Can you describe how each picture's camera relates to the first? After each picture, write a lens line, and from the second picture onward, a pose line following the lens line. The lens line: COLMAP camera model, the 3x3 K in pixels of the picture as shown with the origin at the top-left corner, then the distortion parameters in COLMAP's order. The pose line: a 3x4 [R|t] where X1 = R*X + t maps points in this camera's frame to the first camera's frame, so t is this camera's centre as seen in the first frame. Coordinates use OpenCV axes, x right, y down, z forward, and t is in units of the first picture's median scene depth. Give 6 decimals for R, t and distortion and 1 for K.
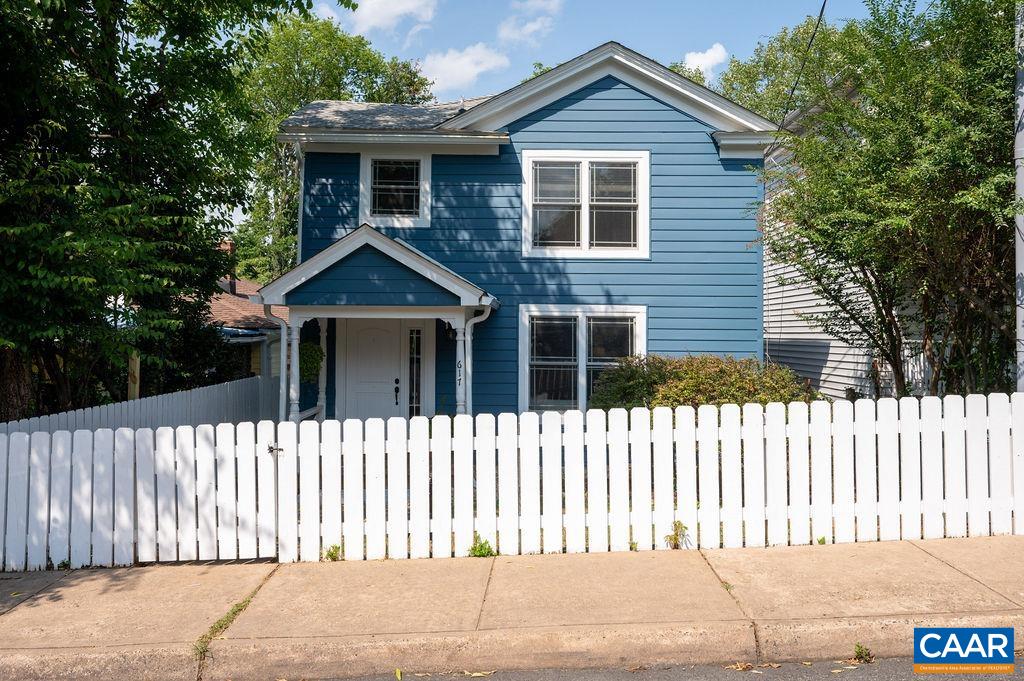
lens RADIAL K [[782.4, 0, 507.4], [0, 782.4, 339.7], [0, 0, 1]] dist [-0.001880, 0.004136]
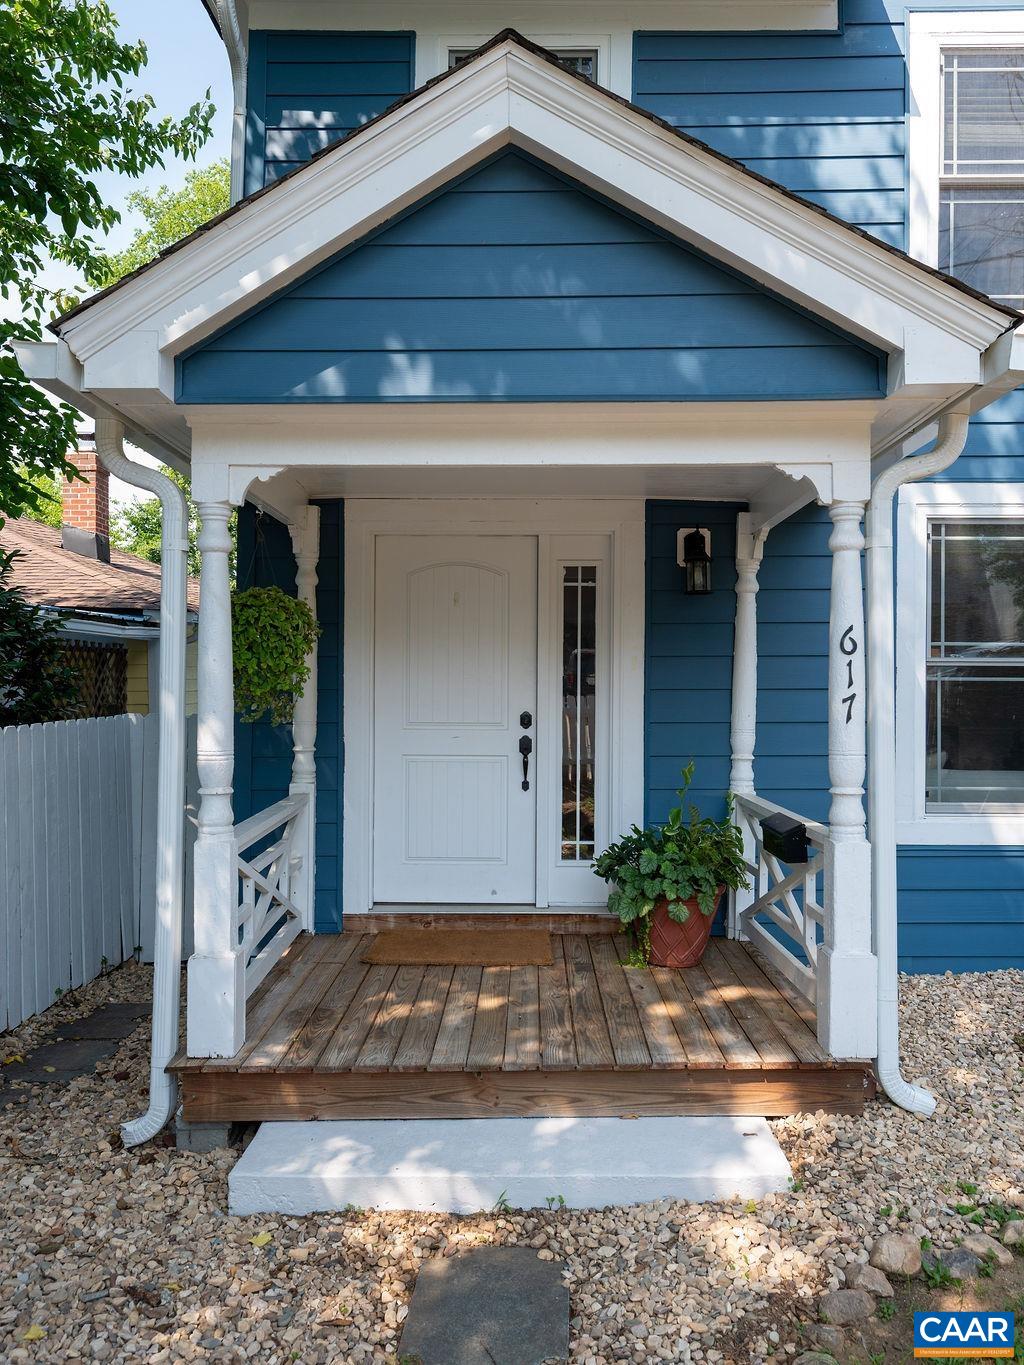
lens RADIAL K [[1058.1, 0, 524.4], [0, 1058.1, 690.4], [0, 0, 1]] dist [0.004974, 0.014540]
pose [[0.999981, -0.005703, 0.002419, -0.146630], [0.005707, 0.999982, -0.001822, 0.042034], [-0.002409, 0.001836, 0.999995, 0.557058]]
